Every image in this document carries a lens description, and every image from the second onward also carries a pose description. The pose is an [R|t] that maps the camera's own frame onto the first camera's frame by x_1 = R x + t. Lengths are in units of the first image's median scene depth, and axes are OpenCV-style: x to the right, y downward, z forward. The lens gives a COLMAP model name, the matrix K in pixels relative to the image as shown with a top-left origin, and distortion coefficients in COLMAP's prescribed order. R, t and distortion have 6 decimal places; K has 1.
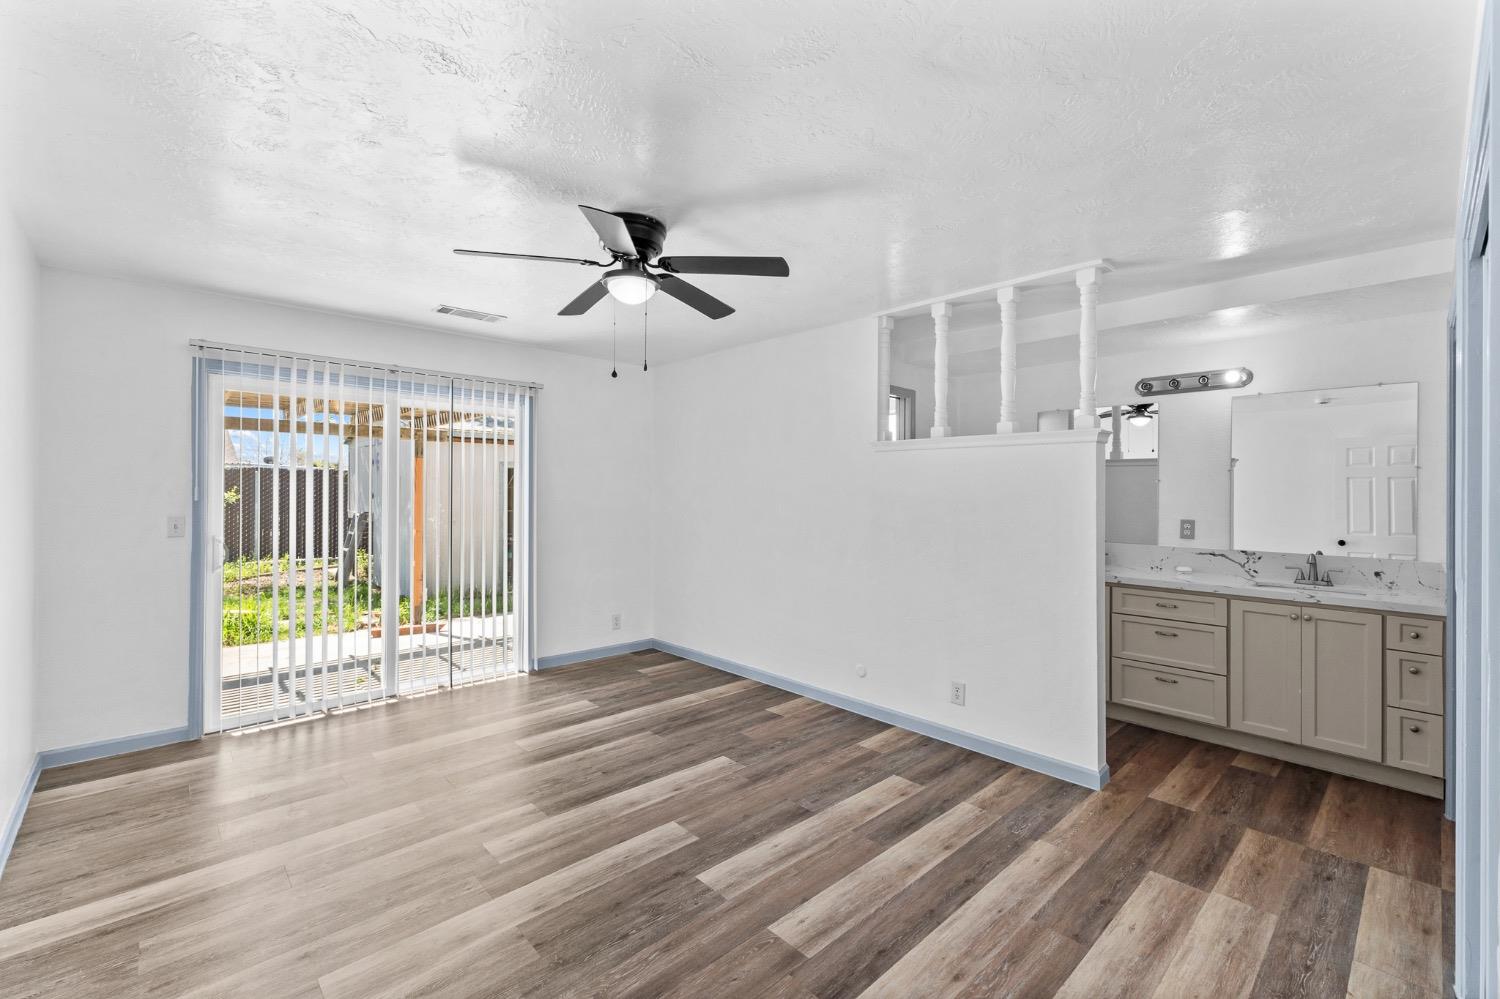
lens RADIAL K [[637.7, 0, 747.2], [0, 637.7, 496.2], [0, 0, 1]] dist [0.007968, -0.000505]
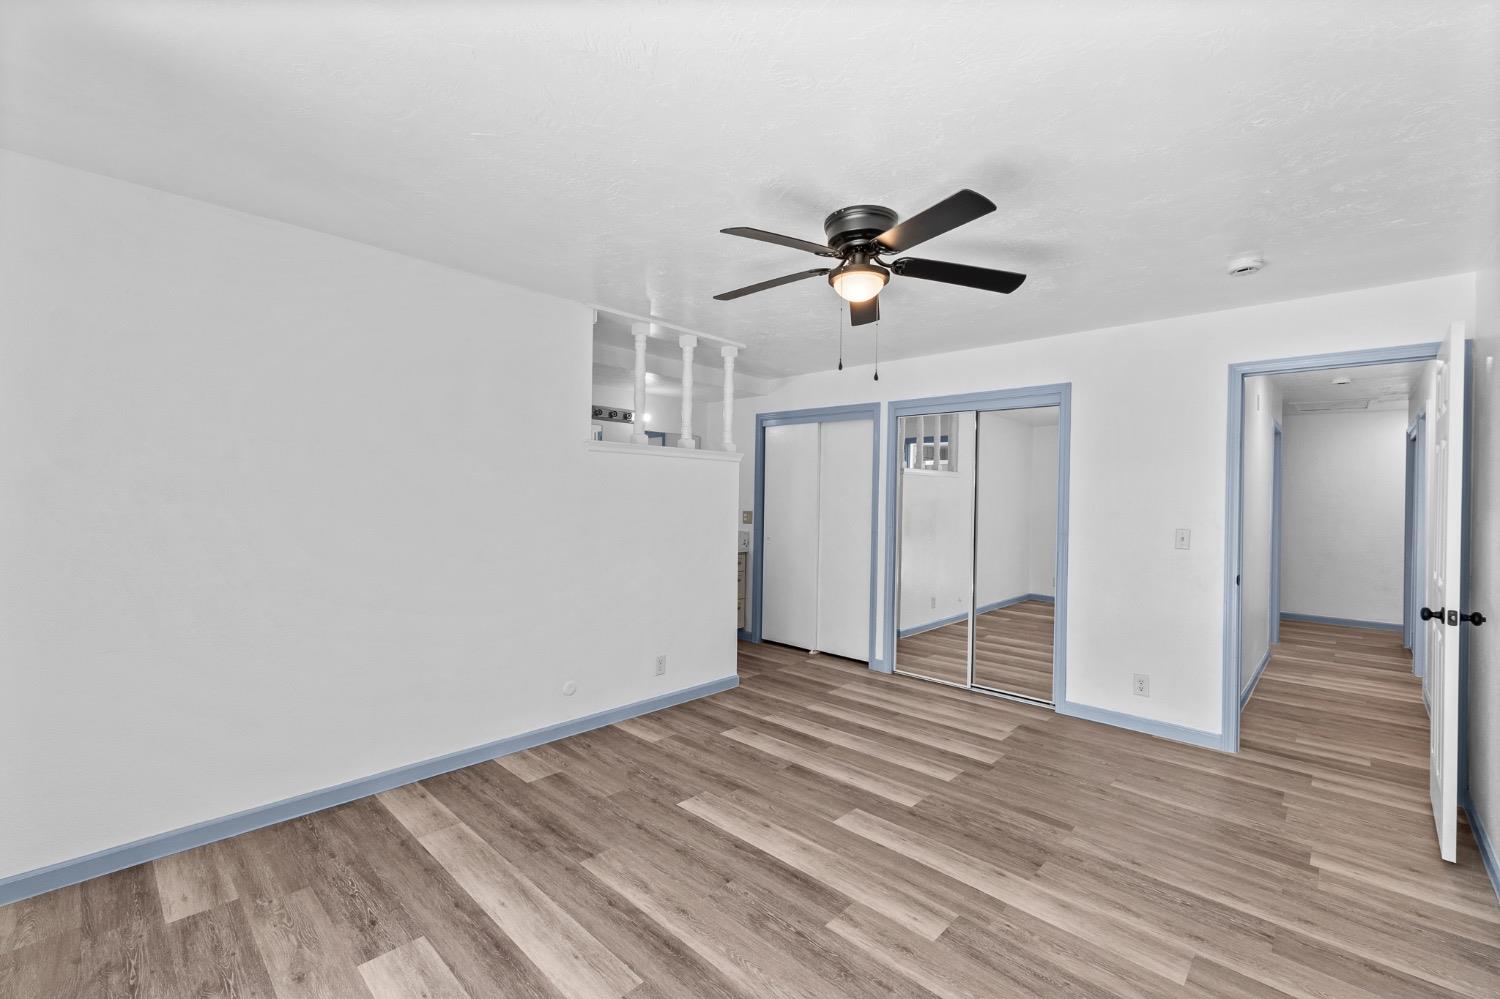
lens RADIAL K [[637.7, 0, 747.2], [0, 637.7, 496.2], [0, 0, 1]] dist [0.007968, -0.000505]
pose [[-0.063405, -0.006731, 0.997965, -0.908279], [-0.009037, 0.999940, 0.006170, -0.011858], [-0.997947, -0.008627, -0.063462, 0.979023]]
